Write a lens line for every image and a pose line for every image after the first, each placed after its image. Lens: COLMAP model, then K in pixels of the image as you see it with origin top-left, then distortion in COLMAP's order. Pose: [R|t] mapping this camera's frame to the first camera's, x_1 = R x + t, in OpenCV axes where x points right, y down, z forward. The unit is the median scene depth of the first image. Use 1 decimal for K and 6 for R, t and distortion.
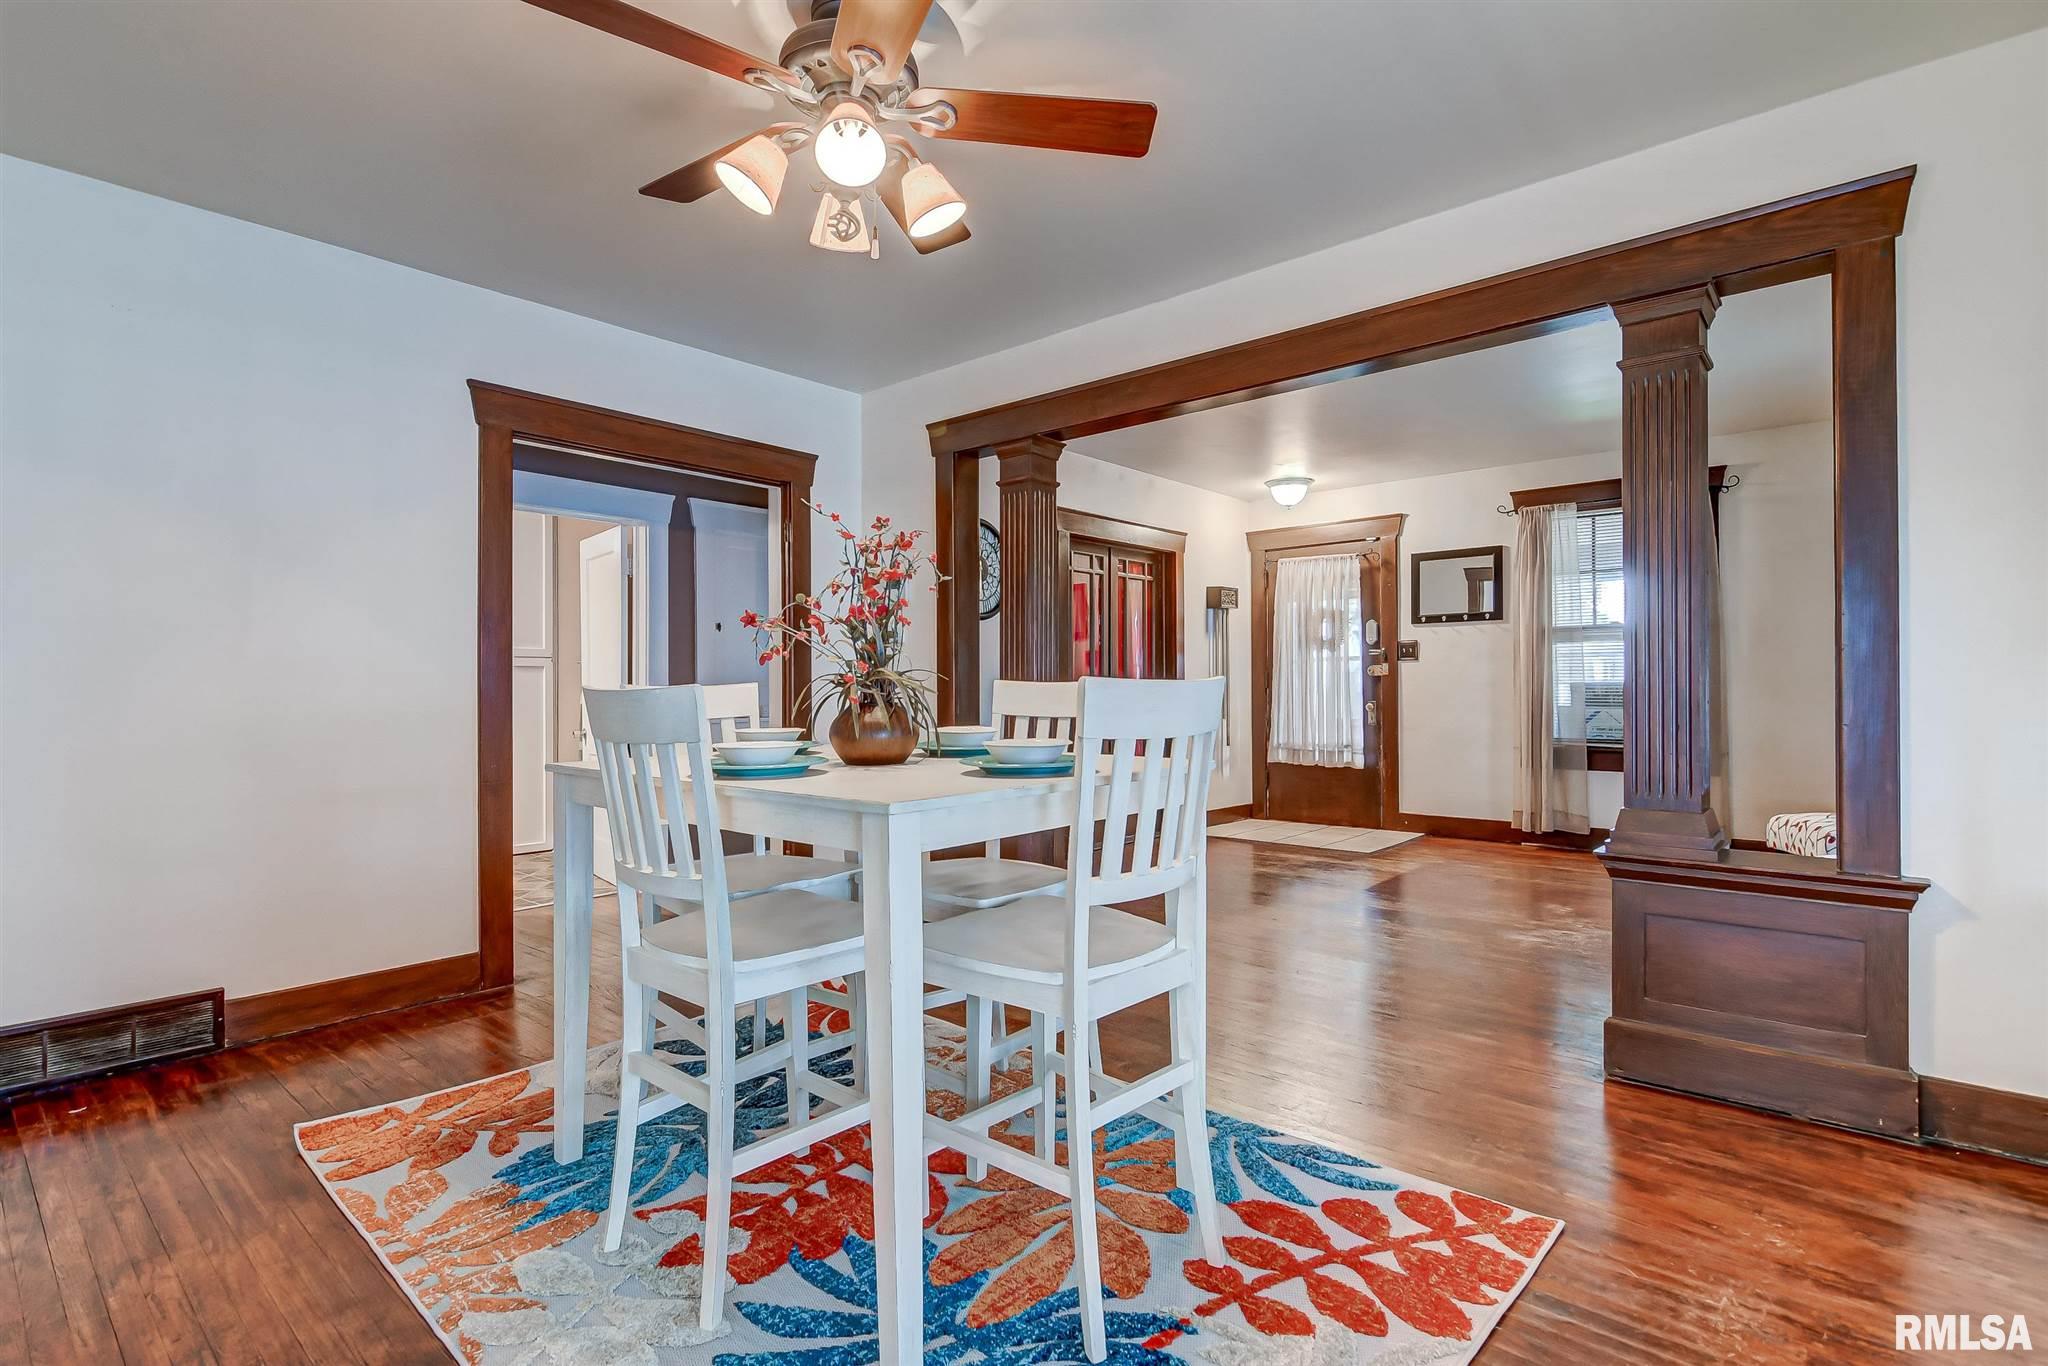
lens RADIAL K [[984.4, 0, 1009.0], [0, 984.4, 686.9], [0, 0, 1]] dist [0.004164, -0.000353]
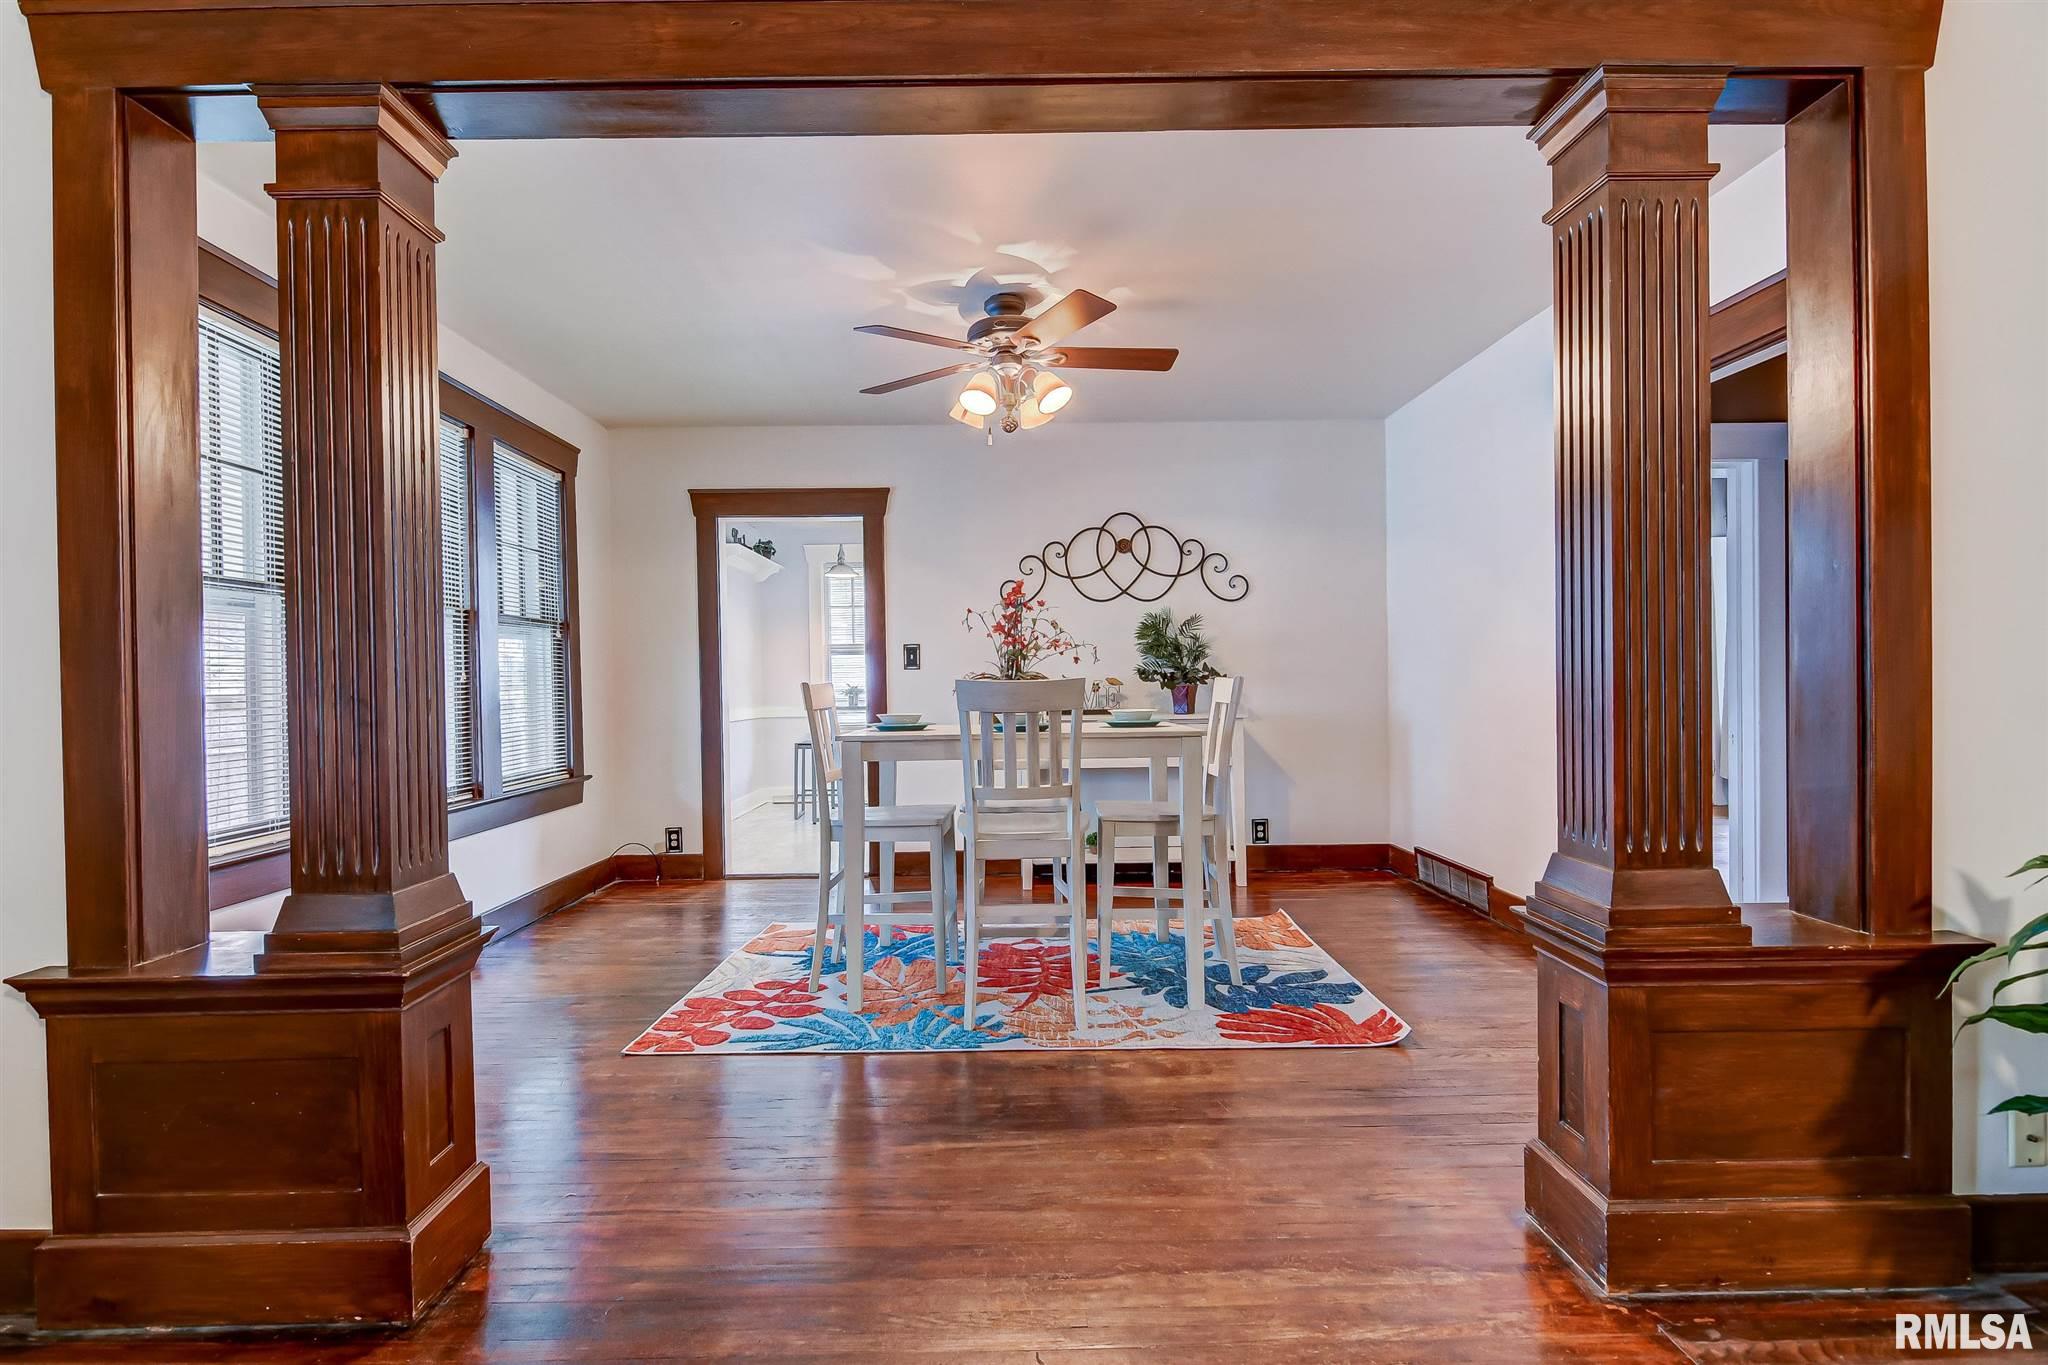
lens RADIAL K [[984.4, 0, 1009.0], [0, 984.4, 686.4], [0, 0, 1]] dist [0.004164, -0.000353]
pose [[-0.740555, 0.020125, -0.671695, 0.310126], [0.018017, 0.999787, 0.010091, -0.002584], [0.671755, -0.004629, -0.740759, 0.693589]]
